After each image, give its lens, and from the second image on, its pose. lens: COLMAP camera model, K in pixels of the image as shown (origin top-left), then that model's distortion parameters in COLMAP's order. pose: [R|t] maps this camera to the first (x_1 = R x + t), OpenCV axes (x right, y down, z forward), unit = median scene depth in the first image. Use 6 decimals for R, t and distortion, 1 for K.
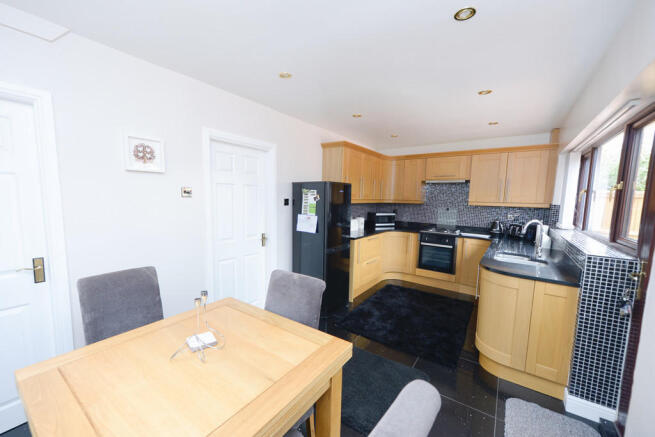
lens RADIAL K [[262.8, 0, 324.2], [0, 262.8, 221.7], [0, 0, 1]] dist [-0.013746, 0.000006]
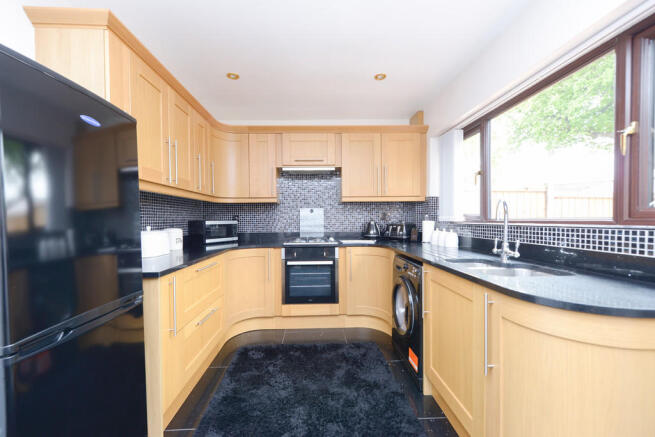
lens RADIAL K [[262.8, 0, 324.2], [0, 262.8, 221.7], [0, 0, 1]] dist [-0.013746, 0.000006]
pose [[0.792579, -0.041962, 0.608324, 0.067691], [0.092043, 0.994431, -0.051326, 0.025481], [-0.602783, 0.096671, 0.792028, 0.463622]]
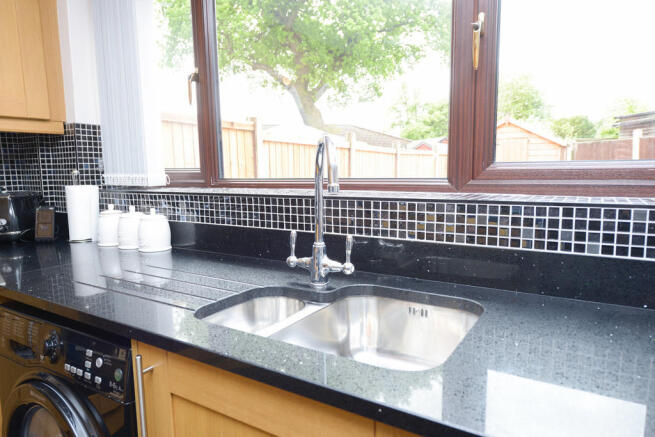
lens RADIAL K [[445.0, 0, 326.9], [0, 445.0, 227.0], [0, 0, 1]] dist [0.002013, 0.000887]
pose [[-0.038506, -0.162224, 0.986002, 0.232056], [0.110767, 0.979960, 0.165556, 0.007093], [-0.993100, 0.115591, -0.019766, 0.605038]]
